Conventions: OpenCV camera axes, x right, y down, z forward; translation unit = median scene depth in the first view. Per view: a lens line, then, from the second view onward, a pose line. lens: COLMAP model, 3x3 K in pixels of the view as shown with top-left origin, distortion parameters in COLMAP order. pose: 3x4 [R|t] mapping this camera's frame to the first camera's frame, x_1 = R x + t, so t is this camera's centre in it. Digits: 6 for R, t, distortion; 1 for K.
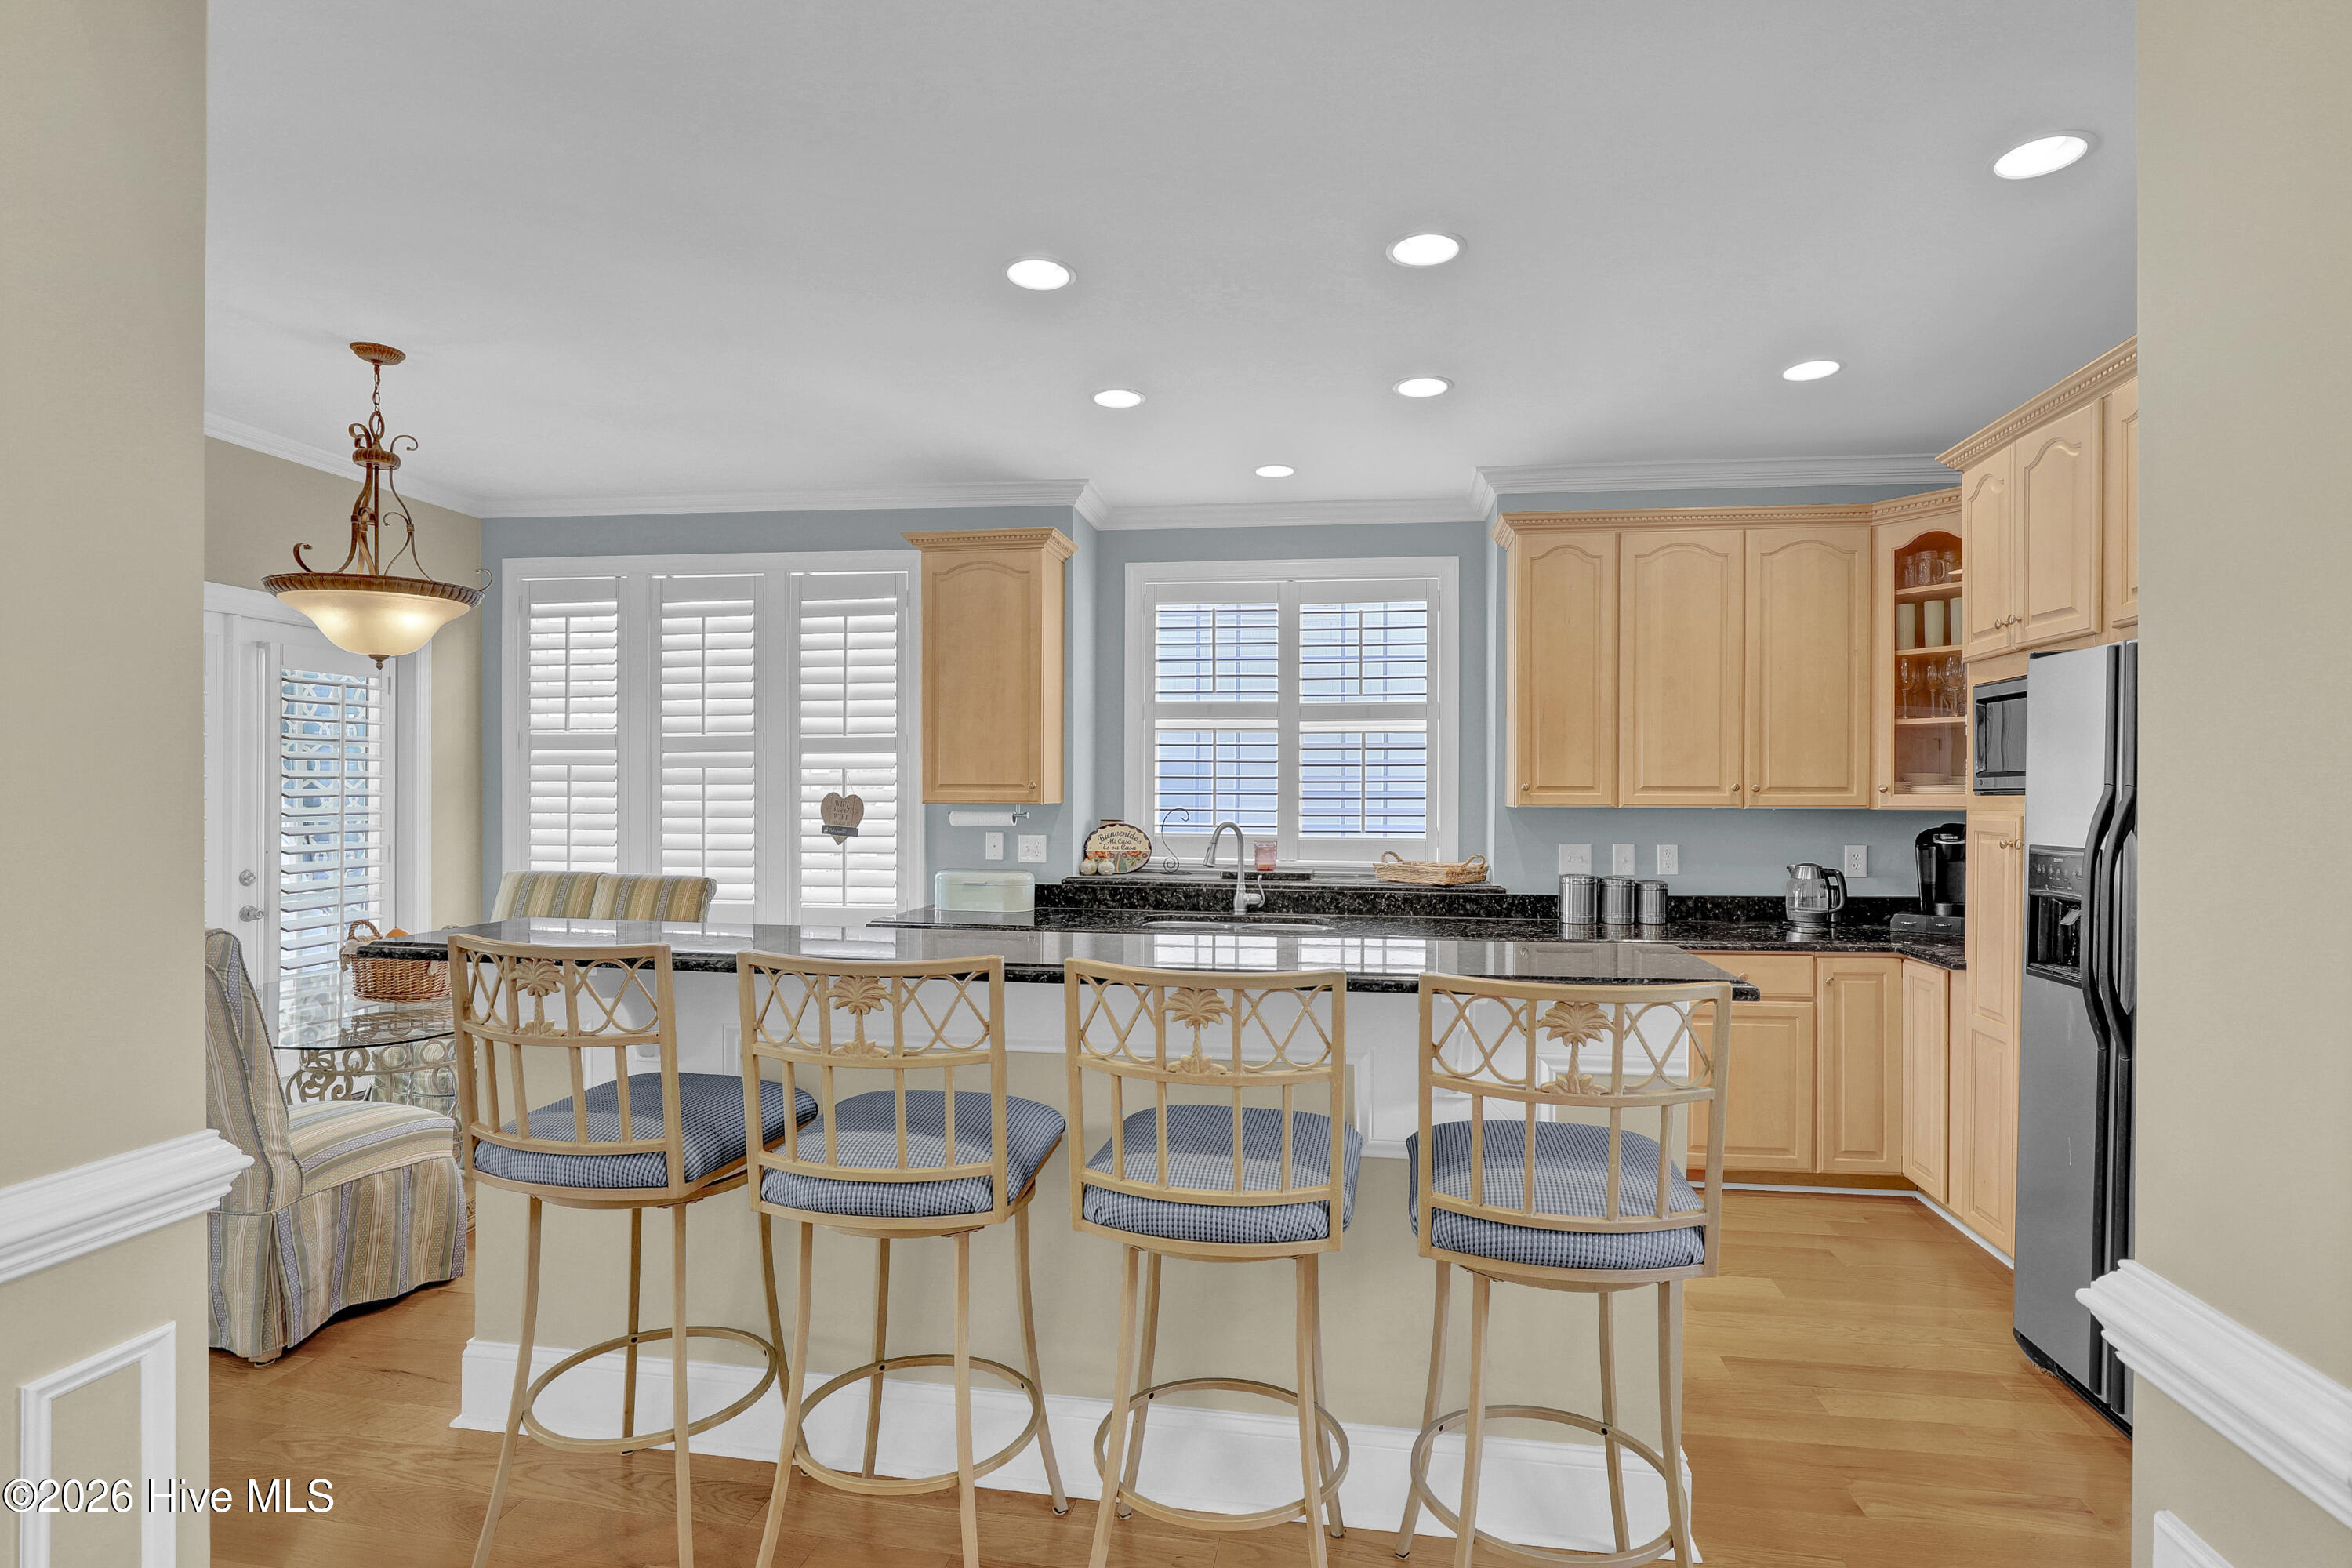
lens RADIAL K [[1111.8, 0, 1191.0], [0, 1111.8, 778.9], [0, 0, 1]] dist [-0.018699, 0.000056]
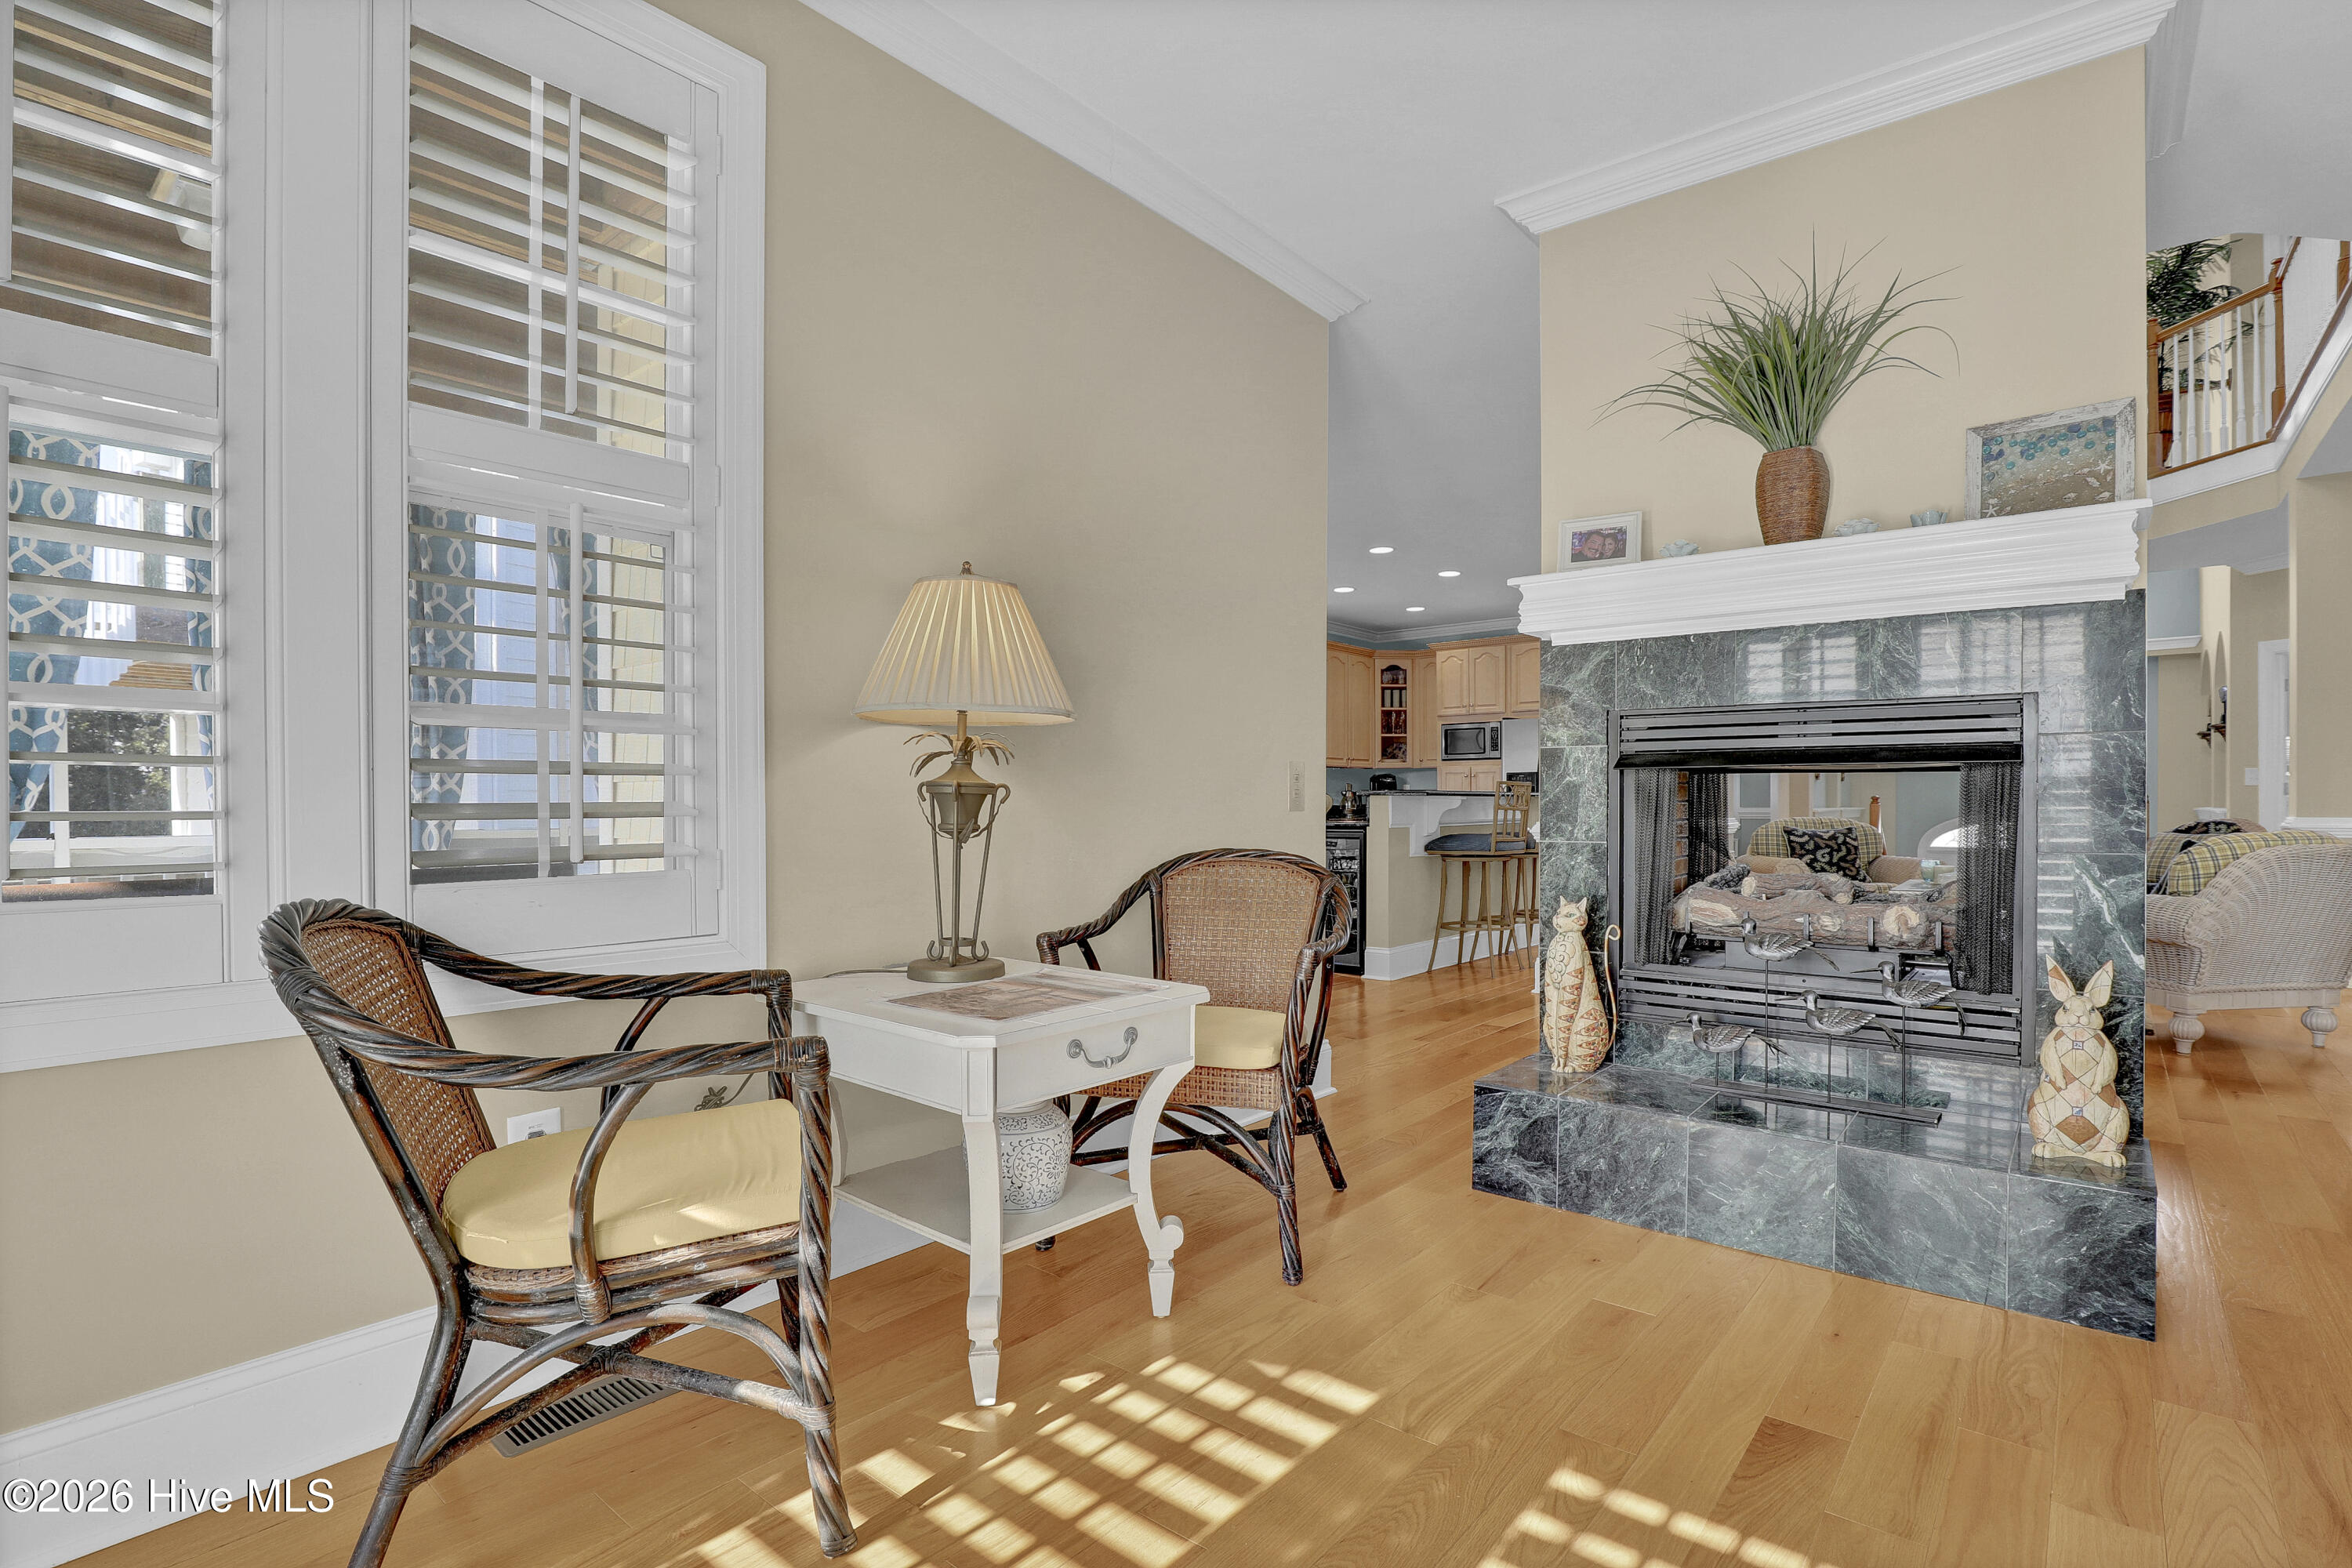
lens RADIAL K [[1144.0, 0, 1200.3], [0, 1144.0, 818.1], [0, 0, 1]] dist [-0.021506, -0.000222]
pose [[0.504607, -0.020994, 0.863094, -1.749354], [-0.006047, 0.999594, 0.027849, 0.065556], [-0.863328, -0.019272, 0.504275, 0.004505]]
